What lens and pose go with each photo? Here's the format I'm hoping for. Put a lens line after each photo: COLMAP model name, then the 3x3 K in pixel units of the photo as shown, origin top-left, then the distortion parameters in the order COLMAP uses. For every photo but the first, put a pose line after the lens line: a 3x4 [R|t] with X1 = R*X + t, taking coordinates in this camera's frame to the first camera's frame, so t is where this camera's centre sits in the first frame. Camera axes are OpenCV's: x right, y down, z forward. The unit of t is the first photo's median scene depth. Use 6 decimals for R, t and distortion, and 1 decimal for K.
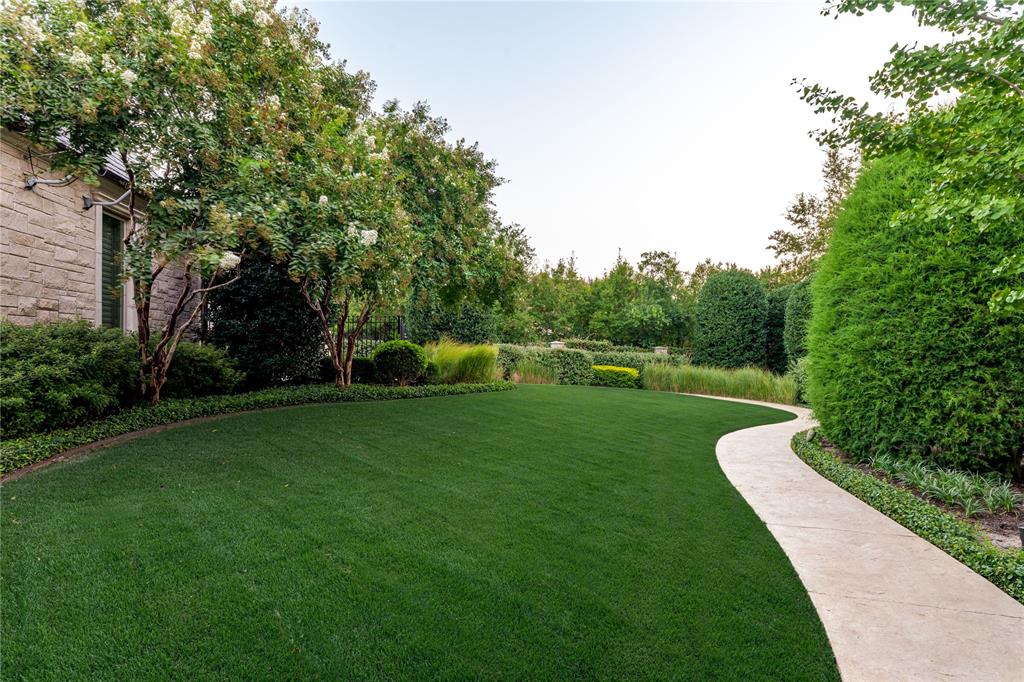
lens RADIAL K [[574.9, 0, 514.0], [0, 574.9, 343.0], [0, 0, 1]] dist [-0.000881, 0.000753]
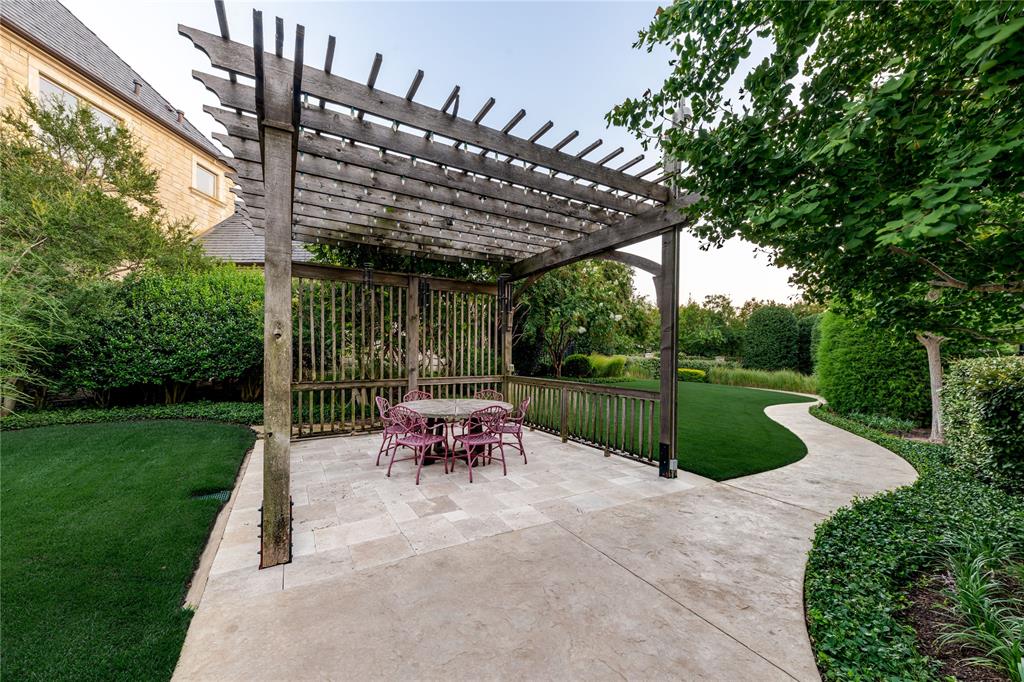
lens RADIAL K [[396.2, 0, 509.4], [0, 396.2, 345.9], [0, 0, 1]] dist [0.002542, -0.000486]
pose [[0.975575, -0.004983, -0.219610, -0.069329], [0.001371, 0.999861, -0.016599, -0.005493], [0.219662, 0.015892, 0.975447, -0.179735]]
